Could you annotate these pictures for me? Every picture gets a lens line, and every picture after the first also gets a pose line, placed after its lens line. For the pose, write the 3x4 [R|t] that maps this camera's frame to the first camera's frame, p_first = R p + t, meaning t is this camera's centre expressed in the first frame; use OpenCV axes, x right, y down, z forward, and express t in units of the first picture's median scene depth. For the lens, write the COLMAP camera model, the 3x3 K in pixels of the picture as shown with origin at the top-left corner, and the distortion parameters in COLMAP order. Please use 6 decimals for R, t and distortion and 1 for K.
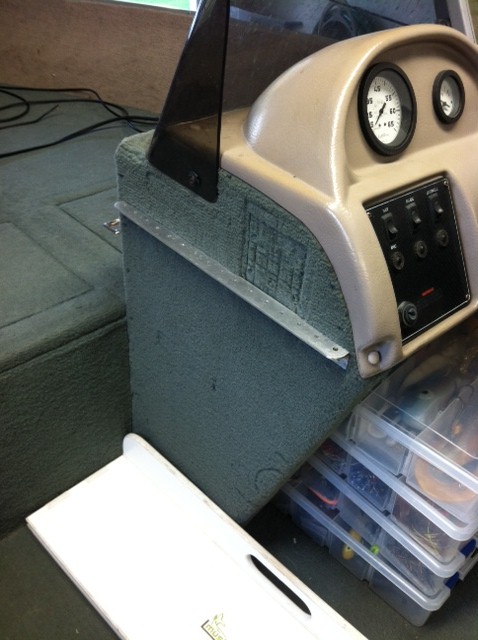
lens RADIAL K [[616.8, 0, 239.0], [0, 616.8, 320.0], [0, 0, 1]] dist [0.103918, -0.352370]
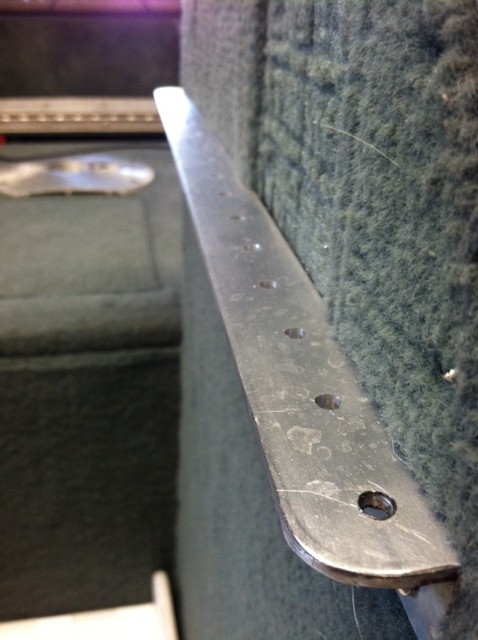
lens RADIAL K [[616.8, 0, 239.0], [0, 616.8, 320.0], [0, 0, 1]] dist [0.103918, -0.352370]
pose [[0.830048, 0.214485, -0.514797, 0.184033], [-0.320757, 0.938734, -0.126068, 0.033083], [0.456218, 0.269767, 0.847992, 0.797437]]
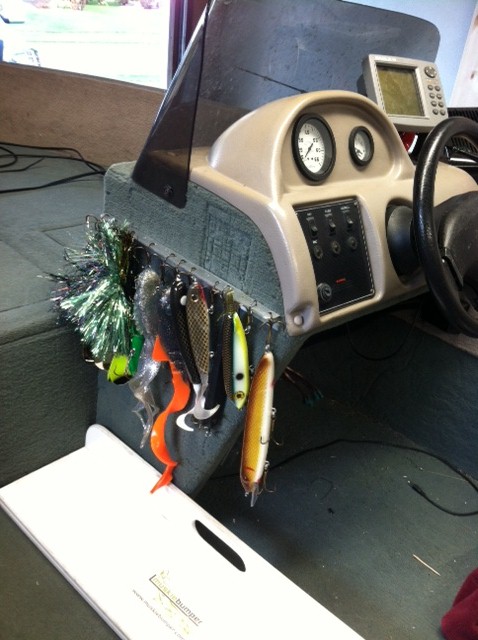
lens RADIAL K [[616.8, 0, 239.0], [0, 616.8, 320.0], [0, 0, 1]] dist [0.103918, -0.352370]
pose [[0.995879, 0.051375, 0.074741, -0.007808], [-0.040068, 0.988529, -0.145619, 0.235010], [-0.081365, 0.142024, 0.986514, -0.272973]]
